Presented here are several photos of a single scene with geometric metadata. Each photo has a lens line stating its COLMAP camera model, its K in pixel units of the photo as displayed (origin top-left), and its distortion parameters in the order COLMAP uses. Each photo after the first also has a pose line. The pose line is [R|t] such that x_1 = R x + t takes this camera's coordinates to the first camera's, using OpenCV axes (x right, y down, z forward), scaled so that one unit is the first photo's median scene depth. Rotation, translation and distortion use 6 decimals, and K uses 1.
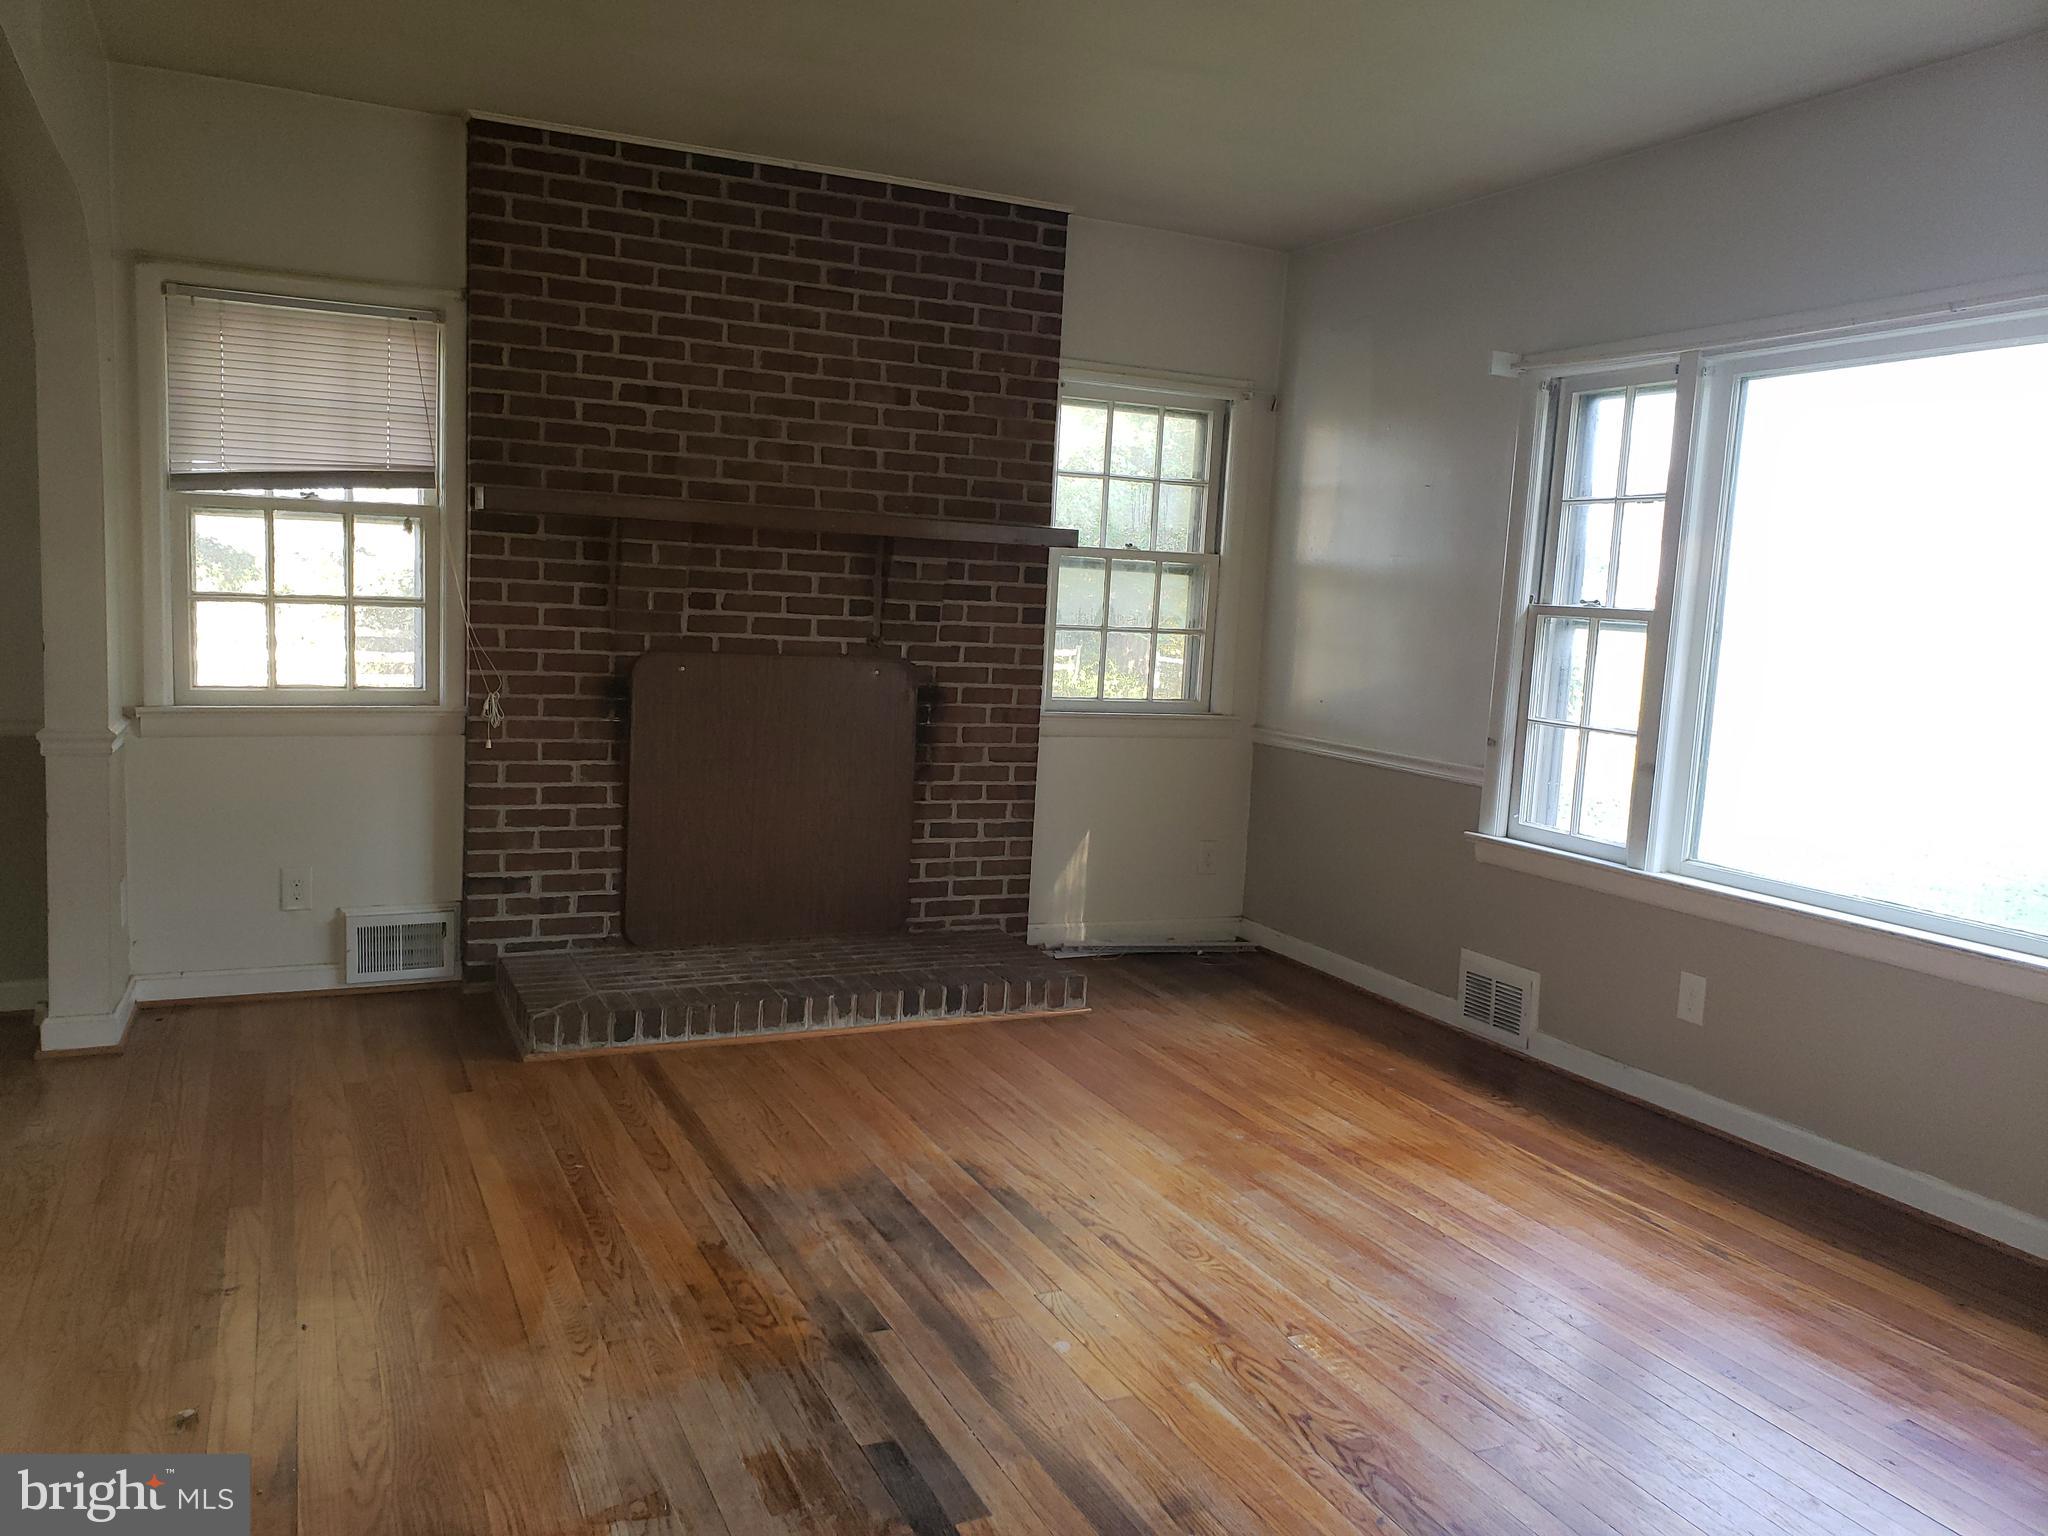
lens RADIAL K [[1595.4, 0, 1018.6], [0, 1595.4, 775.2], [0, 0, 1]] dist [0.155559, -0.258076]
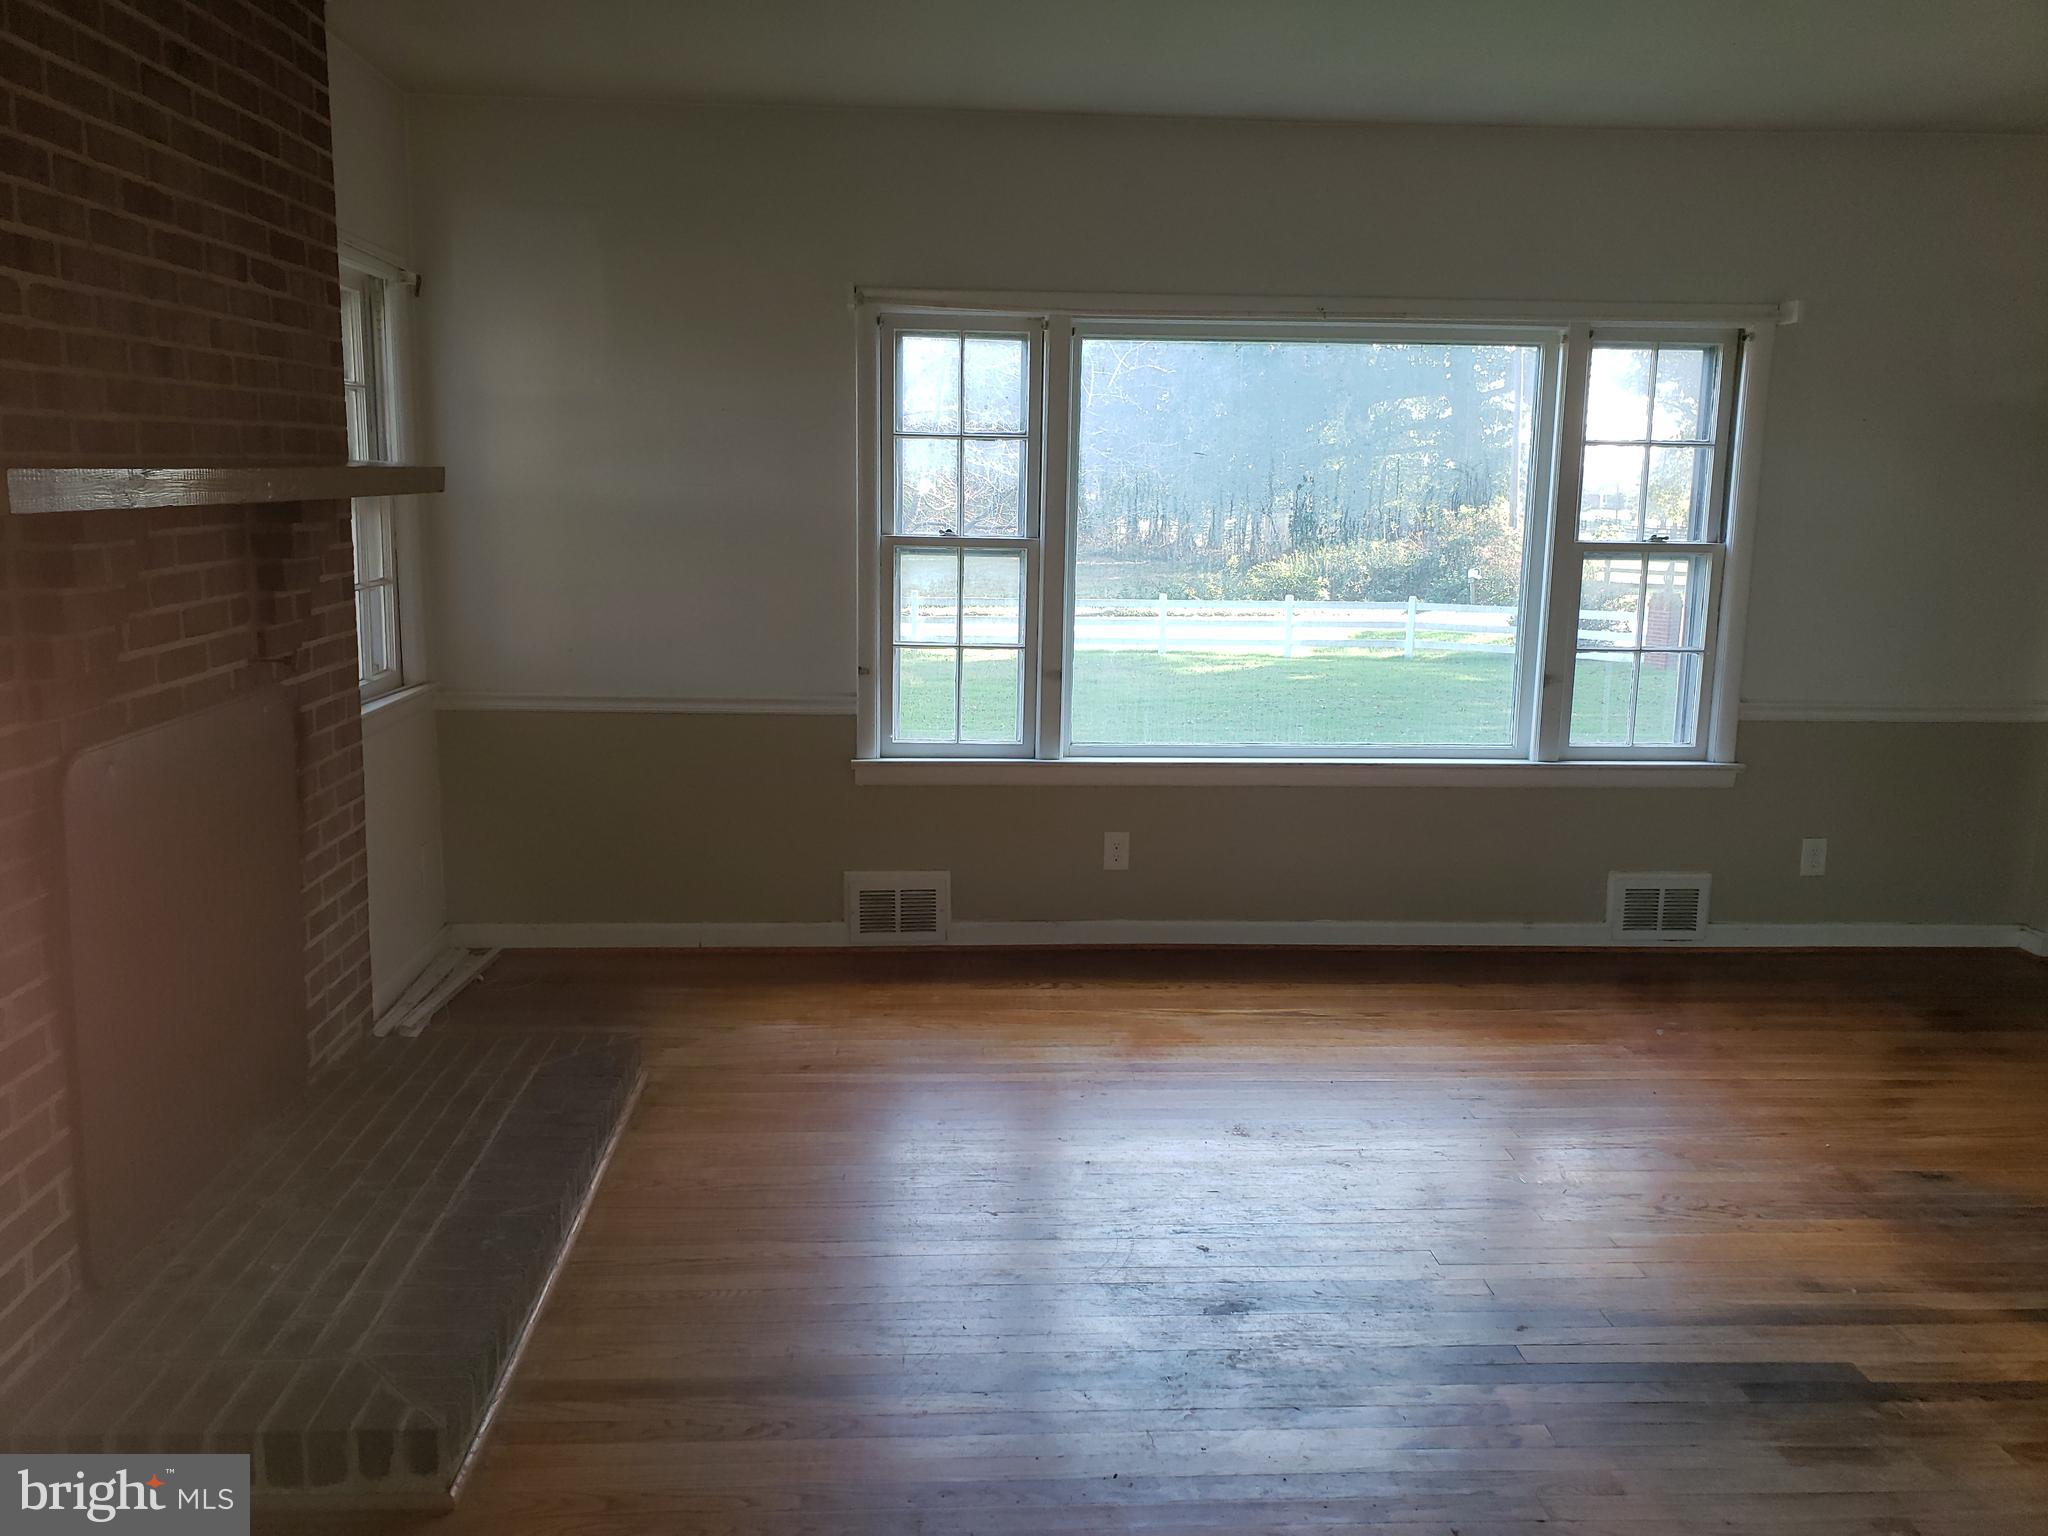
lens RADIAL K [[1581.1, 0, 987.8], [0, 1581.1, 759.7], [0, 0, 1]] dist [0.057837, -0.121586]
pose [[0.375008, -0.208655, 0.903234, -0.619267], [0.111352, 0.977424, 0.179562, -0.140691], [-0.920310, 0.033240, 0.389776, 0.552202]]
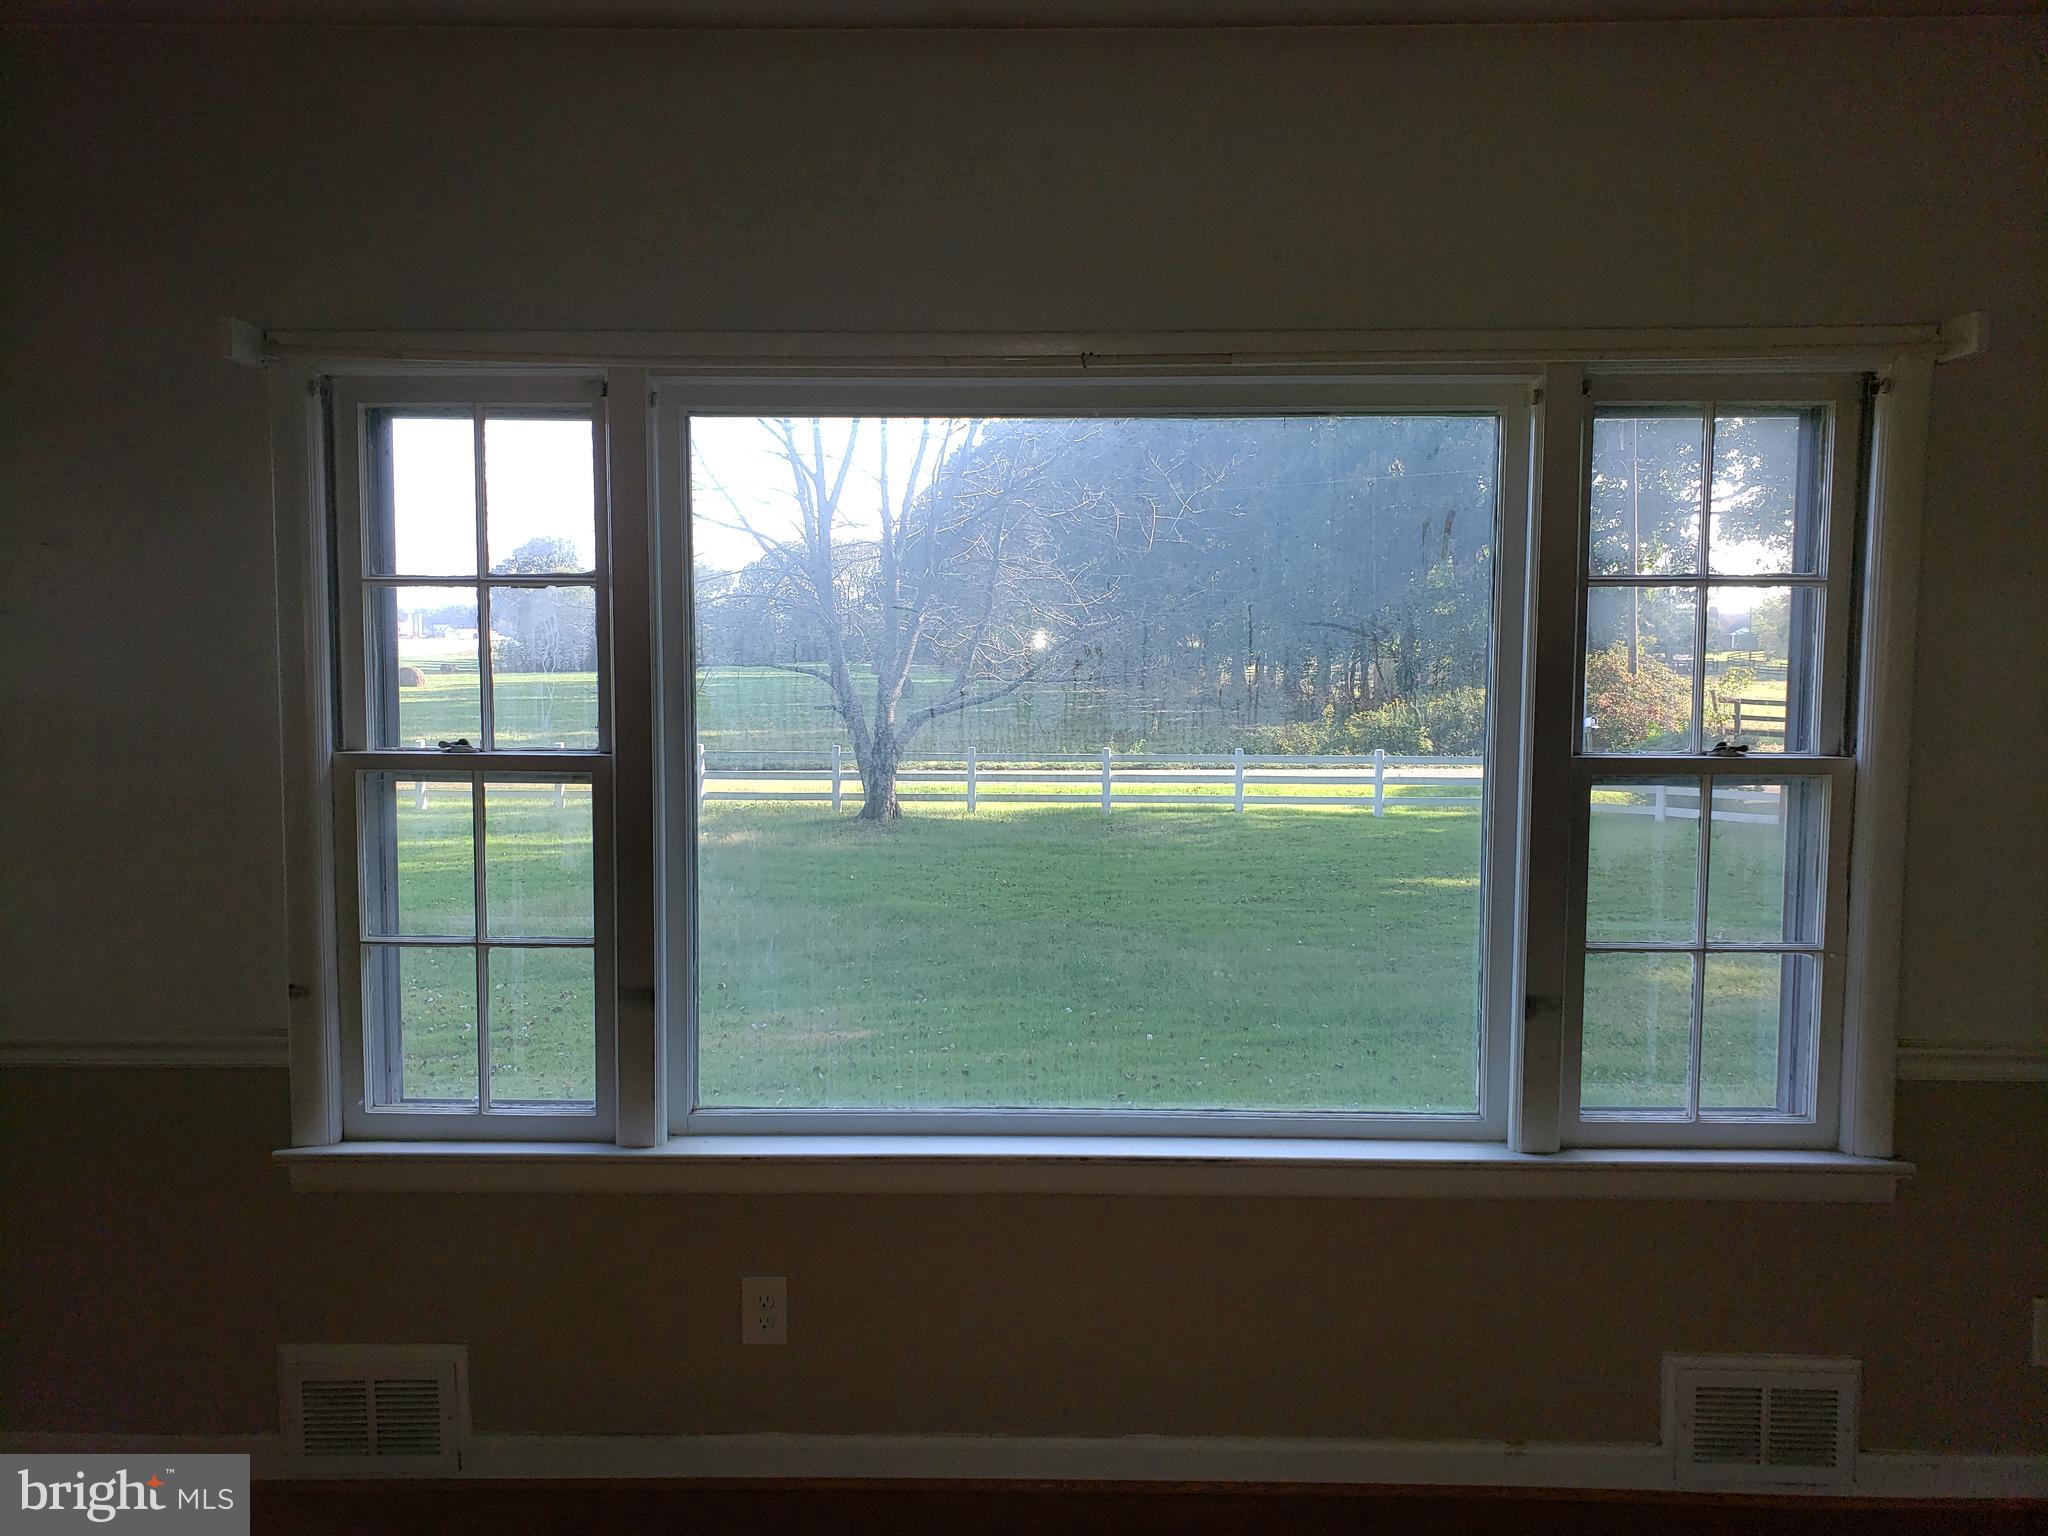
lens RADIAL K [[1551.0, 0, 1024.0], [0, 1551.0, 768.0], [0, 0, 1]] dist [0.022092, -0.002775]
pose [[0.434000, -0.134997, 0.890741, -0.085836], [0.123648, 0.988279, 0.089533, -0.121444], [-0.892387, 0.071281, 0.445605, 0.525660]]
